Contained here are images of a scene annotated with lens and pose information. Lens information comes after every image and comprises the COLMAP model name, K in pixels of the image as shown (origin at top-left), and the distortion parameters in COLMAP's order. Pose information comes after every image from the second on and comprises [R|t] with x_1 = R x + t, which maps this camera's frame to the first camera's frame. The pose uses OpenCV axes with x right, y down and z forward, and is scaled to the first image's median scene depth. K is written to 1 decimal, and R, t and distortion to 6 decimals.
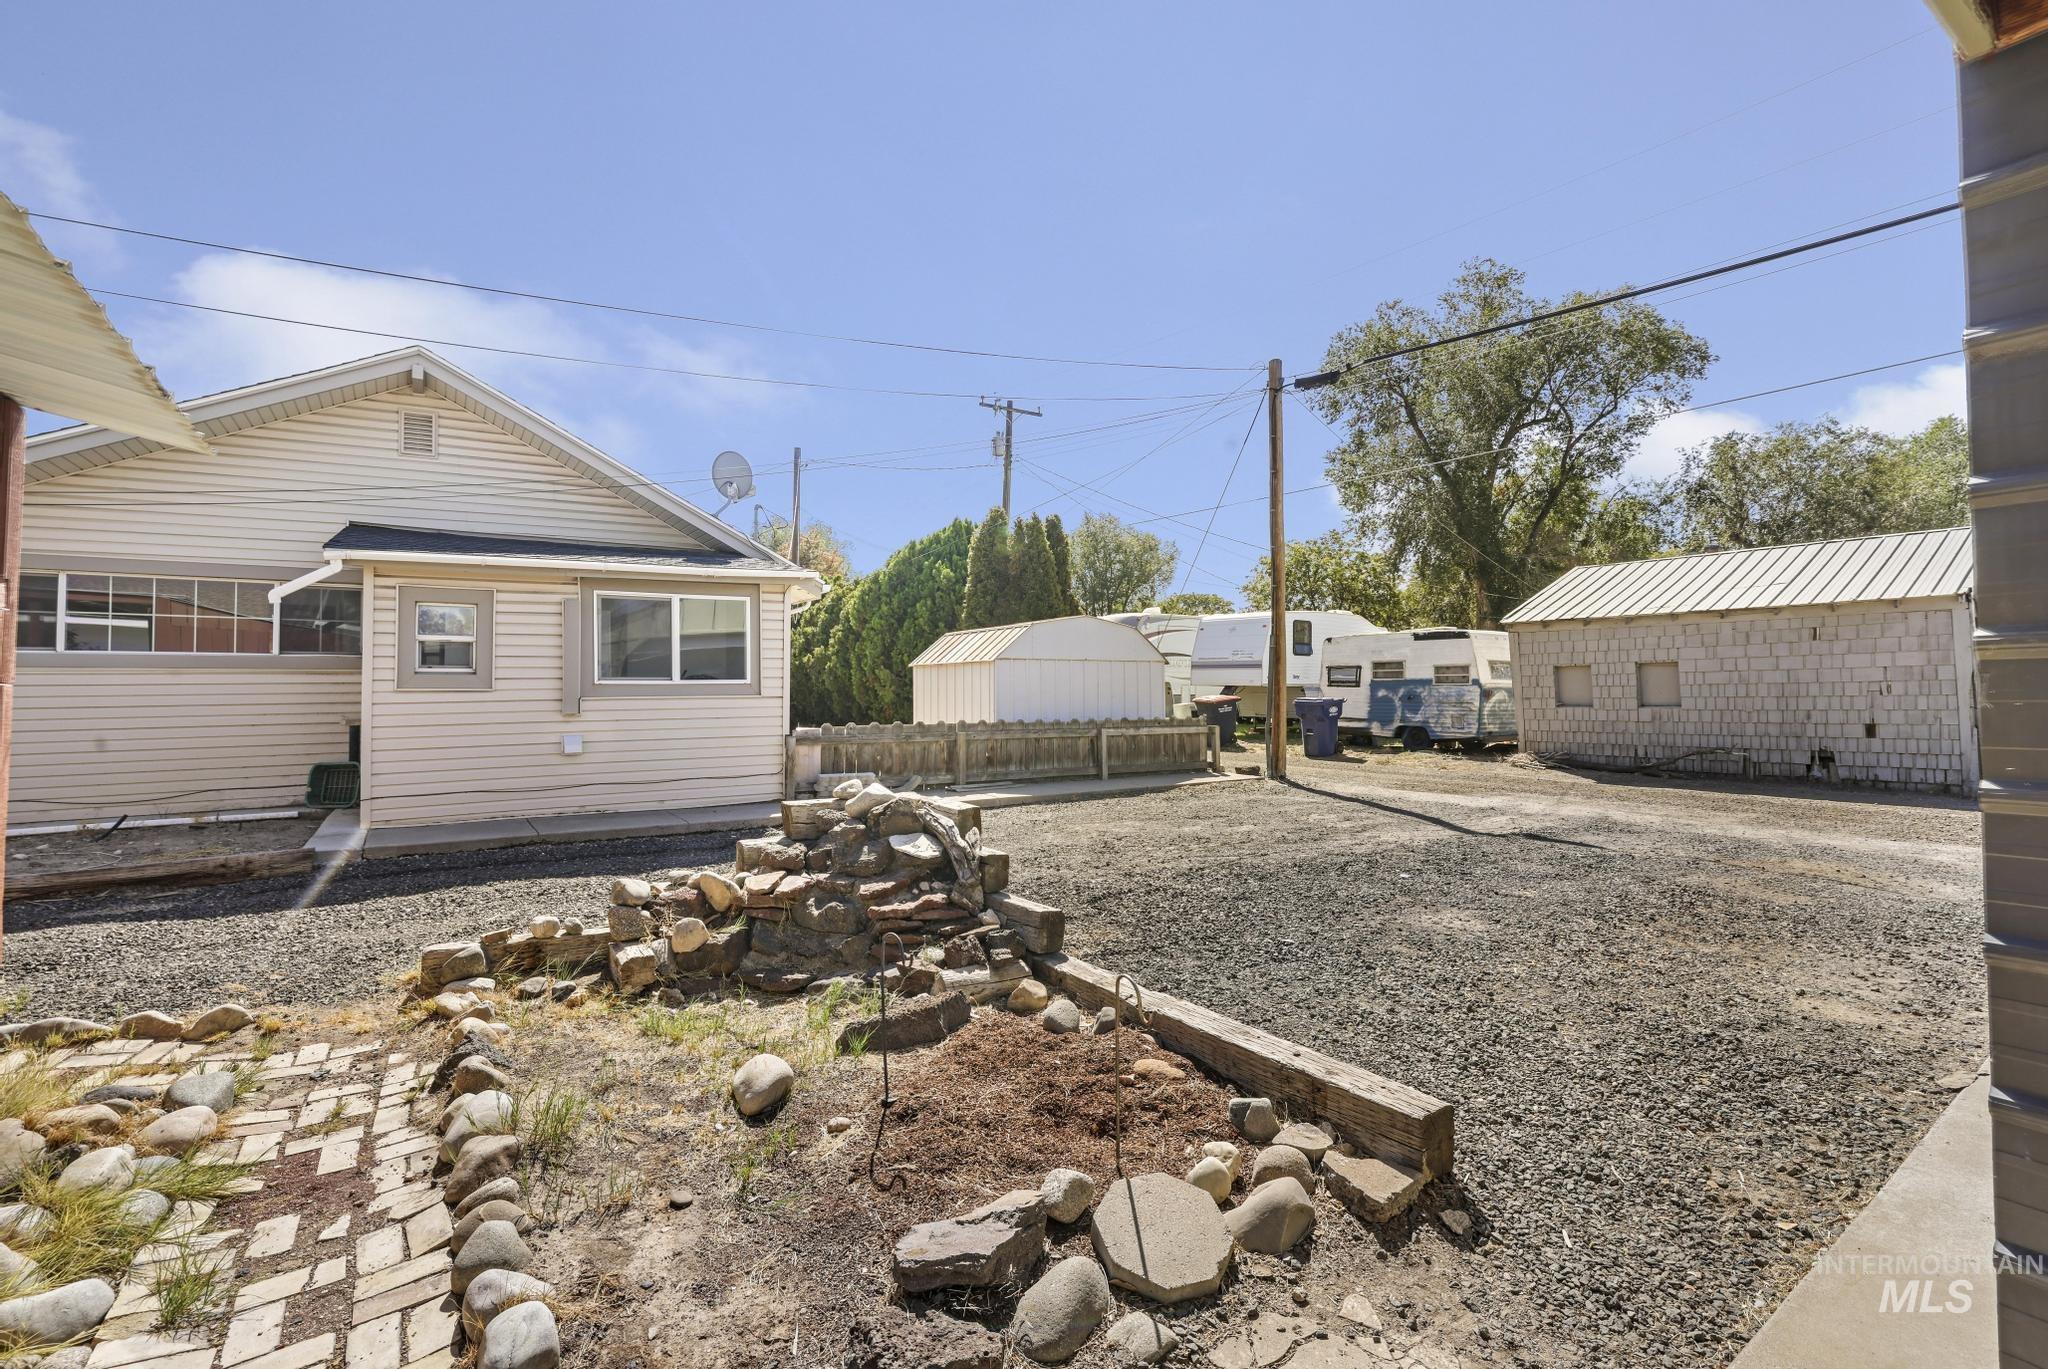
lens RADIAL K [[882.4, 0, 1026.9], [0, 882.4, 681.3], [0, 0, 1]] dist [-0.000068, 0.000335]
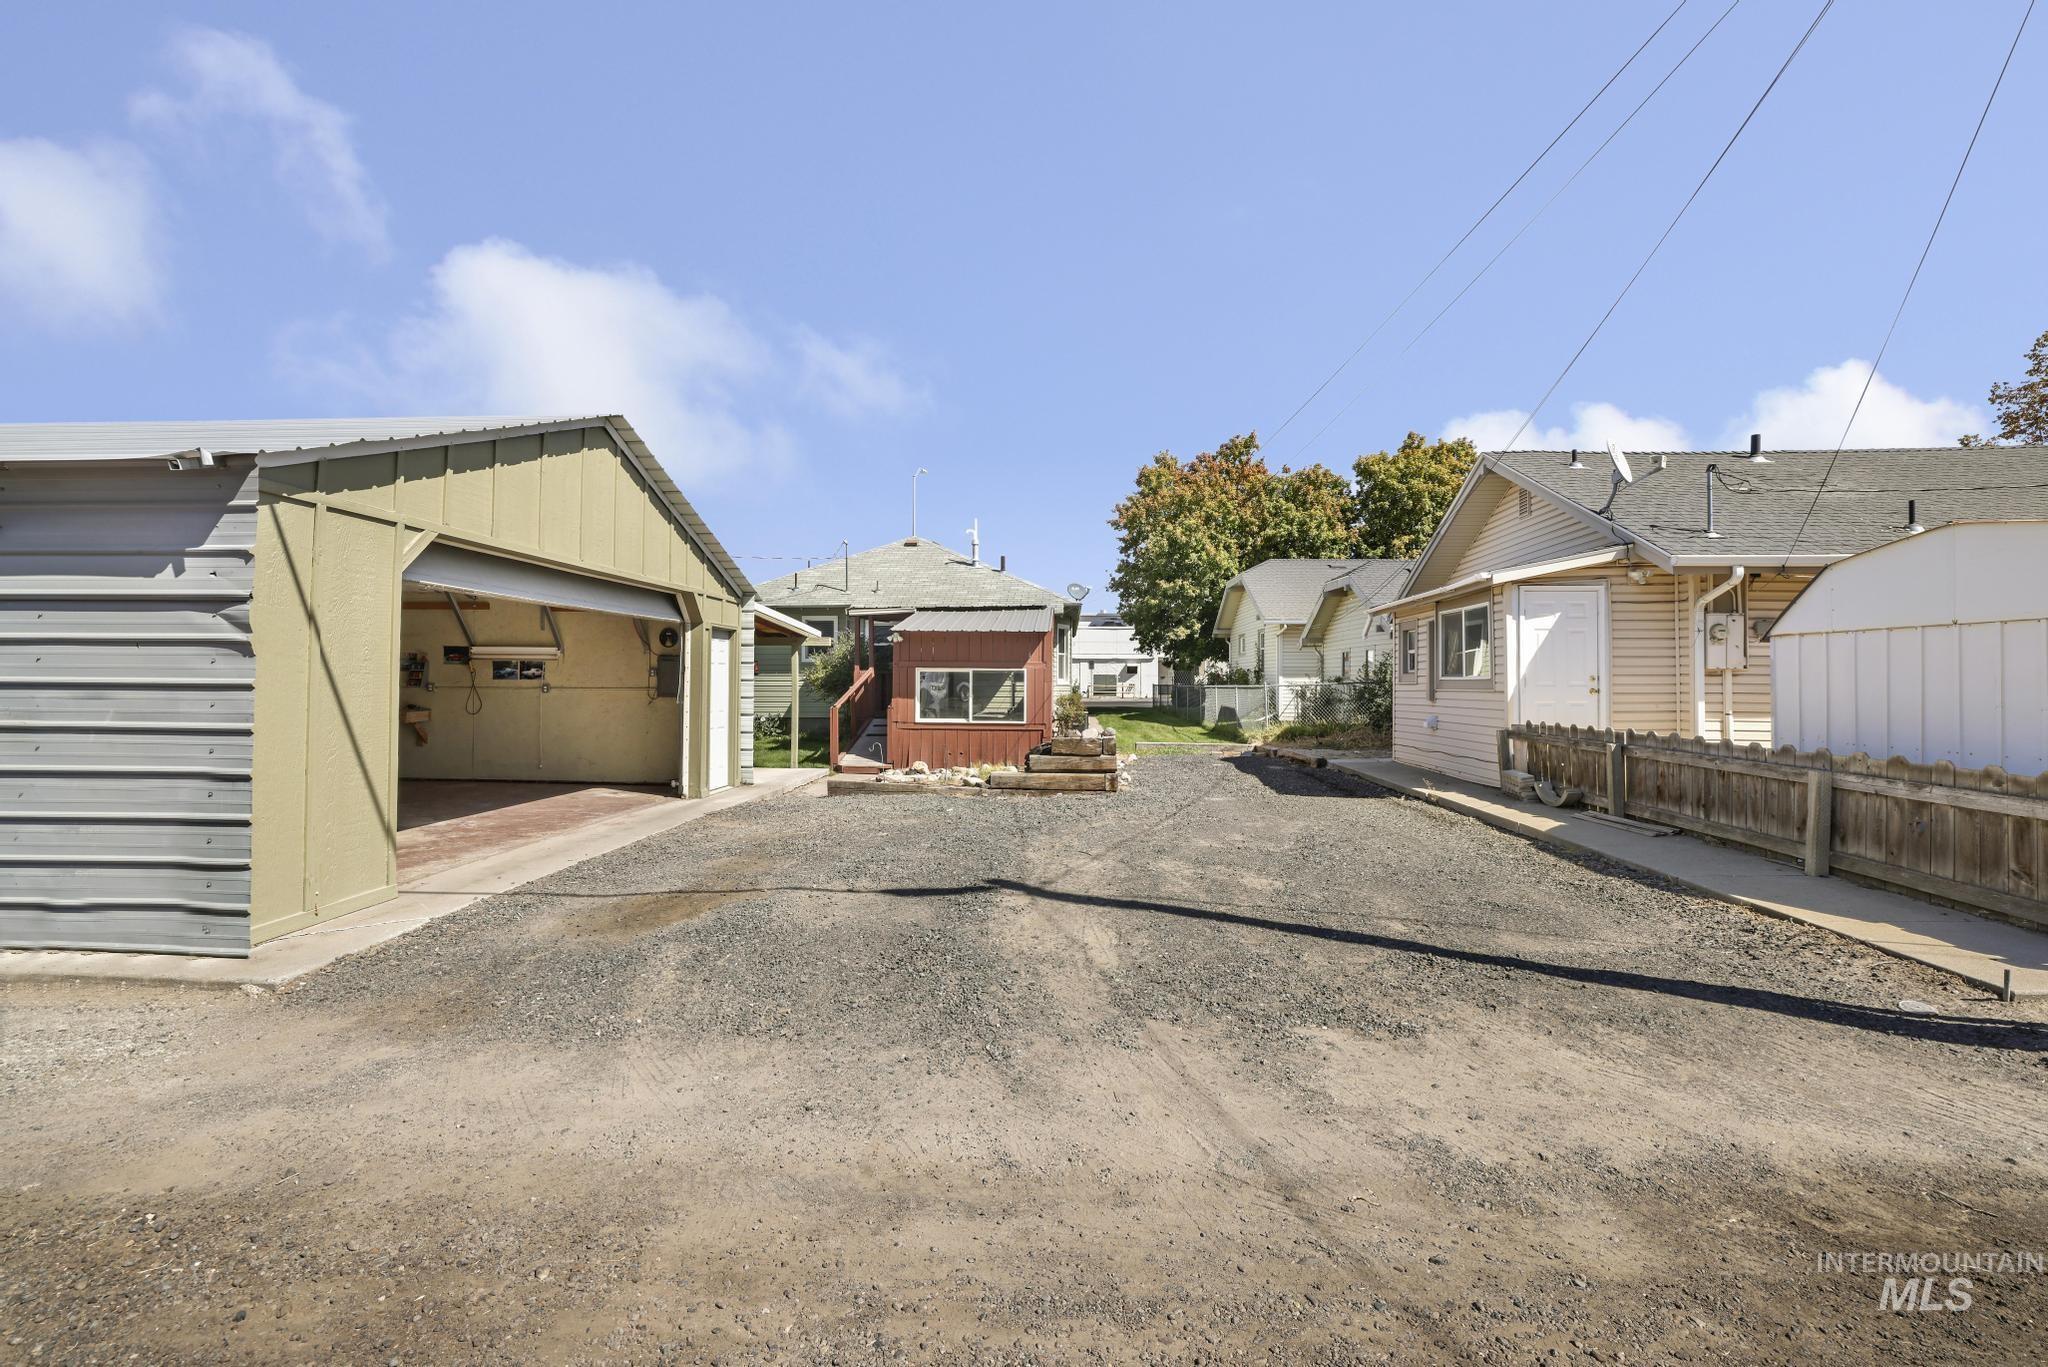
lens RADIAL K [[882.4, 0, 1022.3], [0, 882.4, 669.8], [0, 0, 1]] dist [-0.000068, 0.000335]
pose [[-0.618095, -0.006740, -0.786074, 0.712809], [0.009718, 0.999821, -0.016214, 0.001840], [0.786043, -0.017661, -0.617919, 0.925988]]
